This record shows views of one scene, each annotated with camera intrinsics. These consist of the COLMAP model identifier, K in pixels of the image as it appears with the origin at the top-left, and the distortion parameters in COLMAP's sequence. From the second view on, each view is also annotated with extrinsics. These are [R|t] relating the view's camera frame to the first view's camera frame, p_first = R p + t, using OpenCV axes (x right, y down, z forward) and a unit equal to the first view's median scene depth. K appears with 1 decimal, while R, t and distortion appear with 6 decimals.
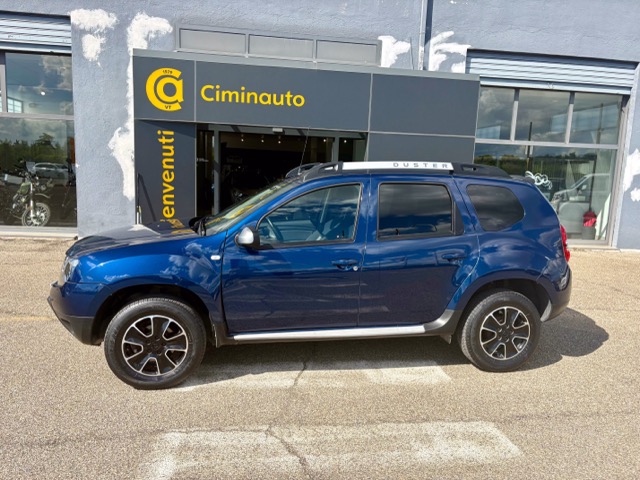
lens RADIAL K [[485.5, 0, 322.7], [0, 485.5, 237.4], [0, 0, 1]] dist [0.047062, -0.043865]
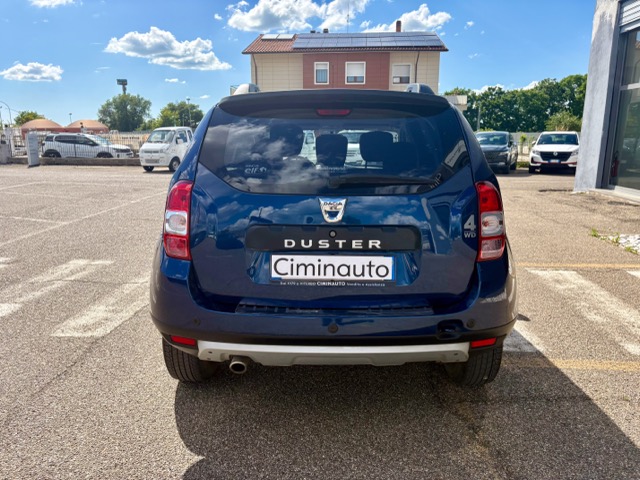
lens RADIAL K [[485.5, 0, 322.7], [0, 485.5, 237.4], [0, 0, 1]] dist [0.047062, -0.043865]
pose [[-0.208930, 0.162382, -0.964355, 0.479879], [-0.137730, 0.971403, 0.193408, -0.044523], [0.968183, 0.173229, -0.180591, 0.622651]]
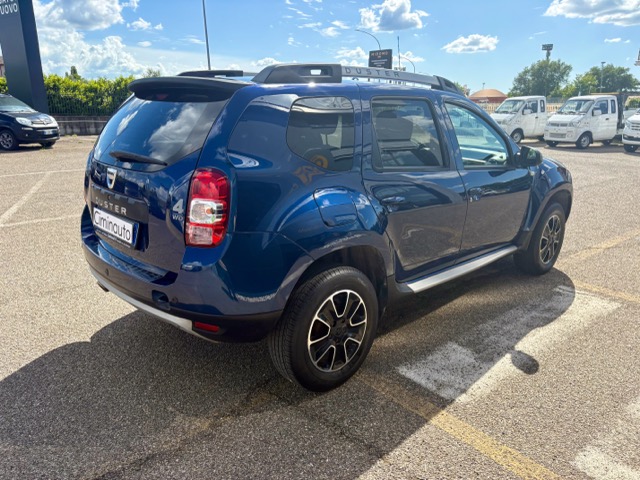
lens RADIAL K [[485.5, 0, 322.7], [0, 485.5, 237.4], [0, 0, 1]] dist [0.047062, -0.043865]
pose [[-0.841396, 0.101738, -0.530756, 0.302713], [-0.109906, 0.929381, 0.352380, -0.097486], [0.529125, 0.354824, -0.770796, 0.889921]]
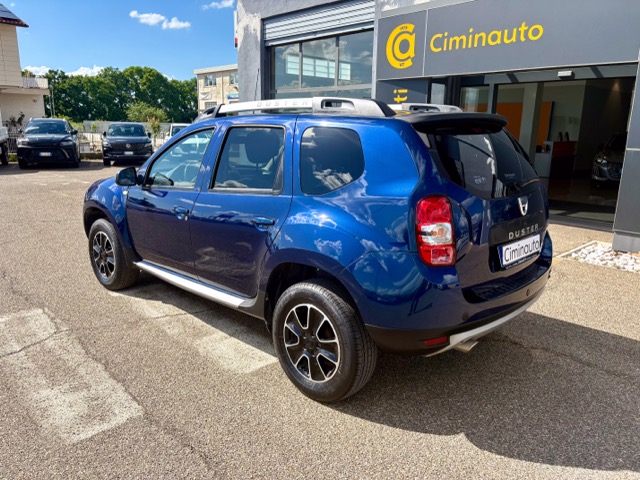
lens RADIAL K [[485.5, 0, 322.7], [0, 485.5, 237.4], [0, 0, 1]] dist [0.047062, -0.043865]
pose [[0.580540, 0.151911, -0.799935, 0.431163], [-0.103700, 0.988236, 0.112411, -0.014635], [0.807601, 0.017694, 0.589464, 0.286535]]
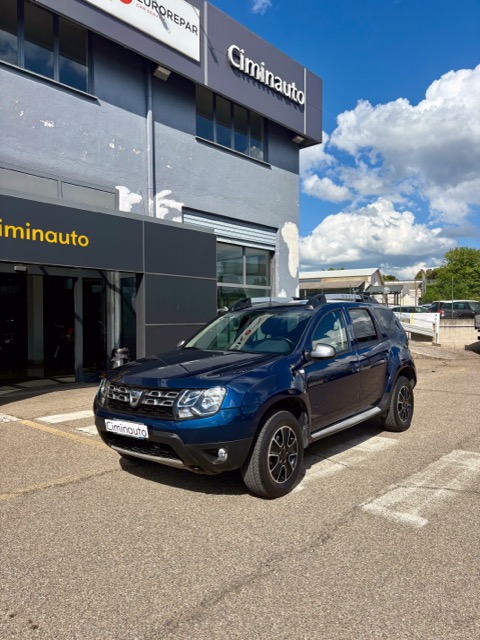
lens RADIAL K [[483.2, 0, 242.0], [0, 483.2, 321.5], [0, 0, 1]] dist [0.038204, -0.004892]
pose [[0.757330, -0.049642, 0.651143, -0.466769], [0.126064, 0.989465, -0.071188, -0.006629], [-0.640749, 0.135998, 0.755609, 0.067551]]
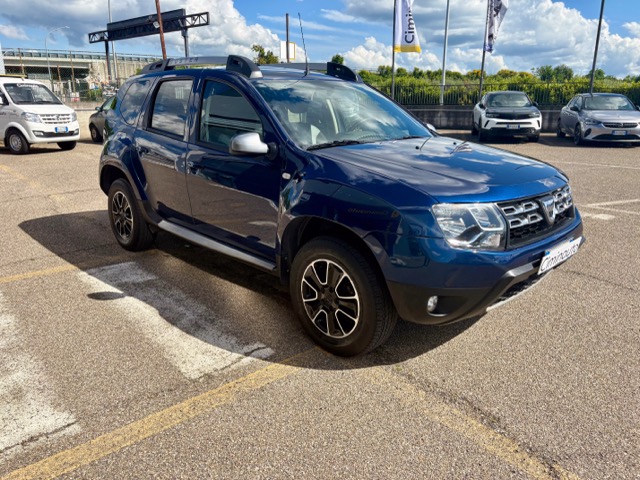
lens RADIAL K [[485.5, 0, 322.7], [0, 485.5, 237.4], [0, 0, 1]] dist [0.047062, -0.043865]
pose [[-0.540345, -0.261959, 0.799628, -0.419262], [0.093424, 0.925752, 0.366409, -0.089811], [-0.836241, 0.272692, -0.475752, 0.758033]]
